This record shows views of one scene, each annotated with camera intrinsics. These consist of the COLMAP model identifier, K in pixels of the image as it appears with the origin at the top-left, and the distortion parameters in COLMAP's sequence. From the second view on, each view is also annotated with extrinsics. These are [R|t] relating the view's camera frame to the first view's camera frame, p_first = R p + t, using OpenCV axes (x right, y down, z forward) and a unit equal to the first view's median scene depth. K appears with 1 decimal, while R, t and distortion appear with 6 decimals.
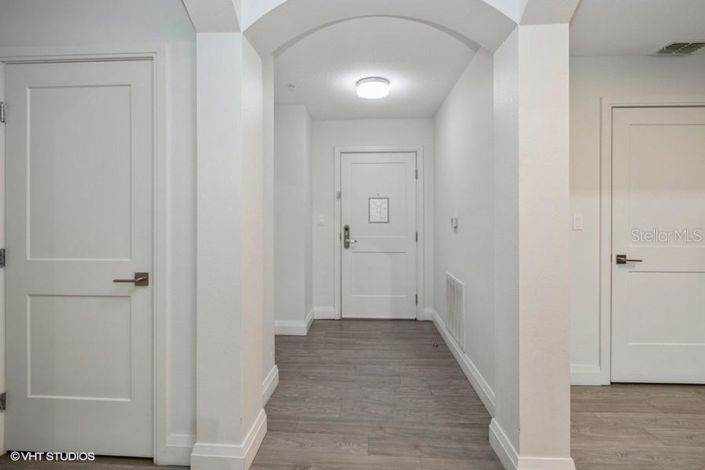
lens RADIAL K [[350.1, 0, 351.2], [0, 350.1, 230.1], [0, 0, 1]] dist [0.013722, -0.004814]
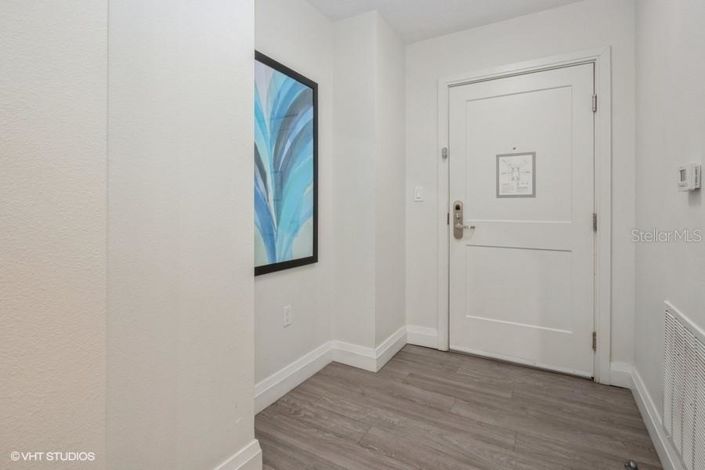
lens RADIAL K [[350.1, 0, 349.6], [0, 350.1, 213.7], [0, 0, 1]] dist [0.013722, -0.004814]
pose [[0.887852, 0.009956, -0.460022, 0.103039], [-0.022438, 0.999513, -0.021672, 0.025788], [0.459582, 0.029564, 0.887643, 0.358631]]
